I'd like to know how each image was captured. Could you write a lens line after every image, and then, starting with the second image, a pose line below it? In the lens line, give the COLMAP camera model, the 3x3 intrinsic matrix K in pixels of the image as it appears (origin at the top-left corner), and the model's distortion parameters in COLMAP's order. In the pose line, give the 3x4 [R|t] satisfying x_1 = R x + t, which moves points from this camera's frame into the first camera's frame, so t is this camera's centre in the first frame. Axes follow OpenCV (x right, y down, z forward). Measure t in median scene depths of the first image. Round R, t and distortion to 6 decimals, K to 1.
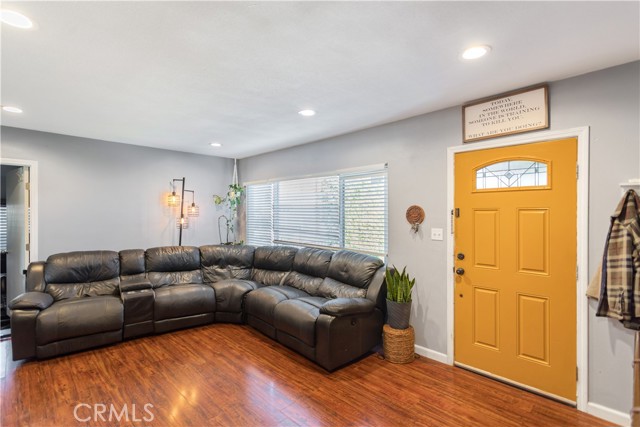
lens RADIAL K [[309.4, 0, 323.9], [0, 309.4, 210.8], [0, 0, 1]] dist [0.003026, -0.000863]
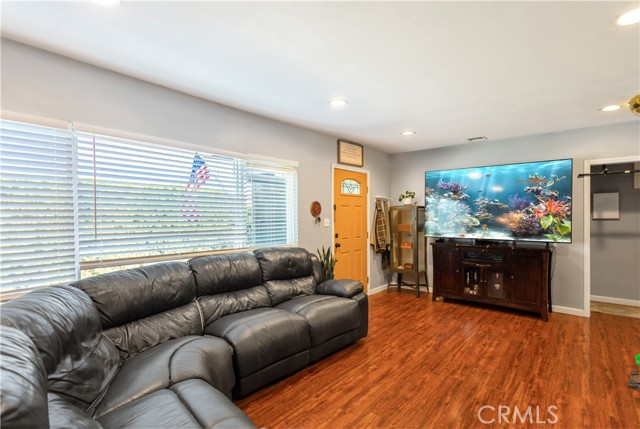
lens RADIAL K [[309.4, 0, 323.7], [0, 309.4, 214.8], [0, 0, 1]] dist [0.003026, -0.000863]
pose [[-0.086307, -0.003671, 0.996262, -1.096408], [-0.005696, 0.999979, 0.003192, 0.037811], [-0.996252, -0.005399, -0.086326, 1.197354]]
